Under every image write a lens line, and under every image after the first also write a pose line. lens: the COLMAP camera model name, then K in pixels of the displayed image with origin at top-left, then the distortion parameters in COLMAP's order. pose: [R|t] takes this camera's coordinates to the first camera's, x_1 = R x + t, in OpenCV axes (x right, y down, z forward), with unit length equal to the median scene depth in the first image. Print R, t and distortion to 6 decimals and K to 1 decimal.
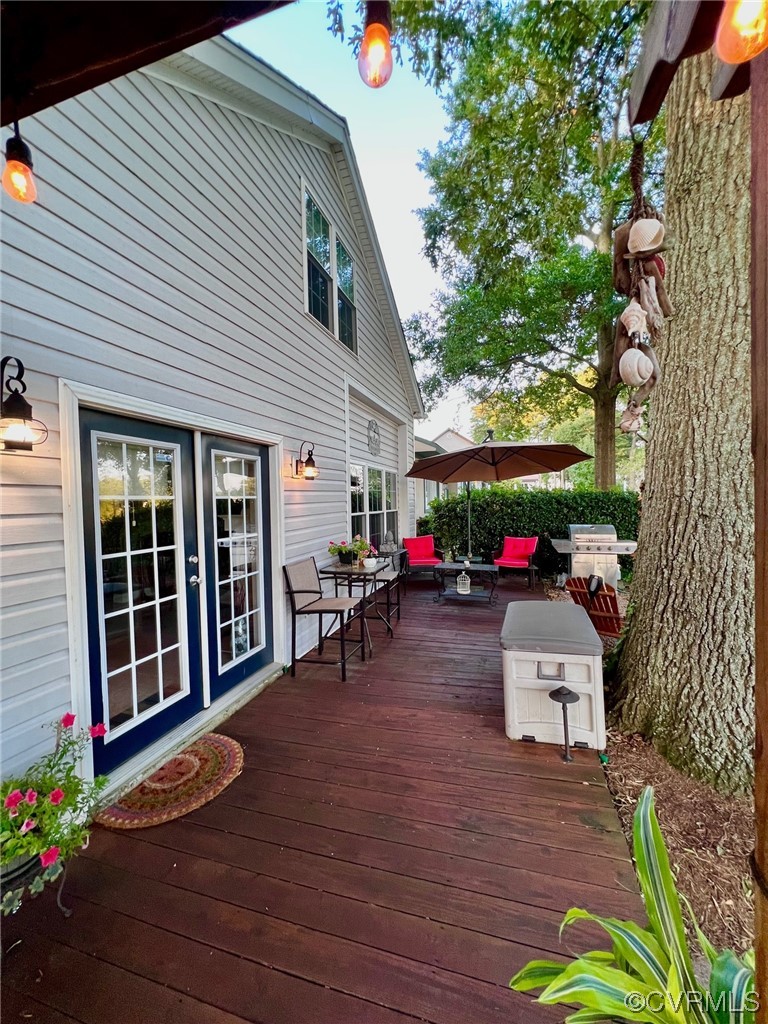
lens RADIAL K [[430.9, 0, 380.7], [0, 430.9, 510.1], [0, 0, 1]] dist [-0.000778, -0.000145]
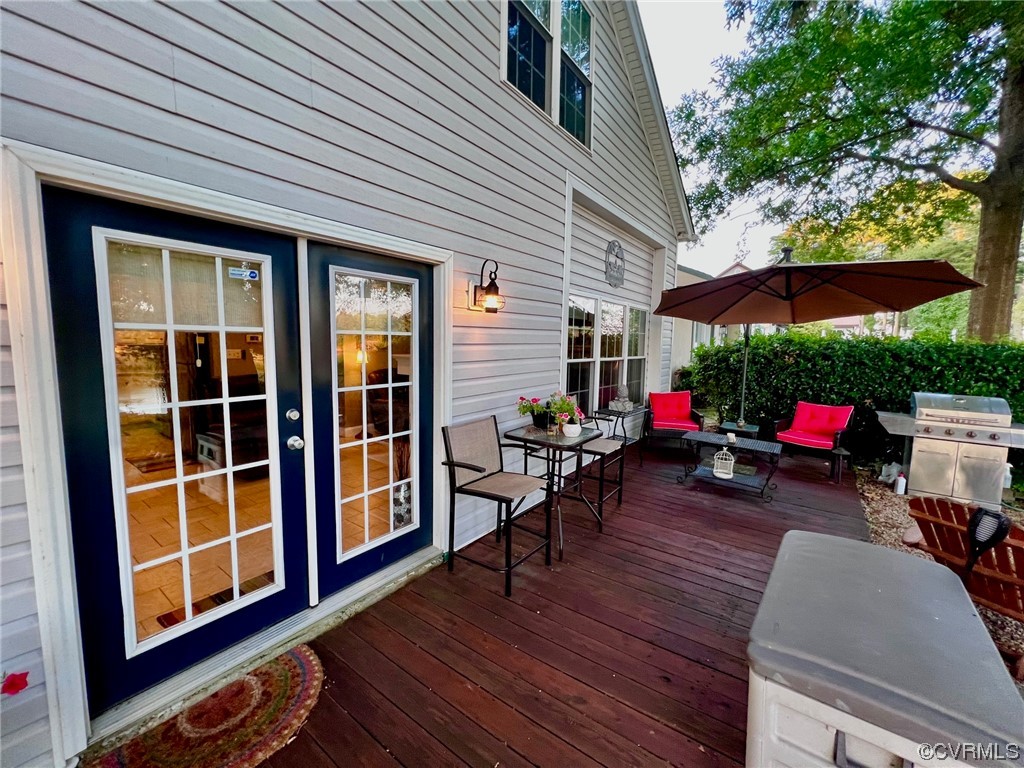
lens RADIAL K [[412.4, 0, 510.6], [0, 412.4, 381.3], [0, 0, 1]] dist [-0.003171, 0.000678]
pose [[0.940858, 0.067844, -0.331938, 0.087542], [-0.043178, 0.995767, 0.081138, -0.009874], [0.336038, -0.062007, 0.939805, 0.272085]]
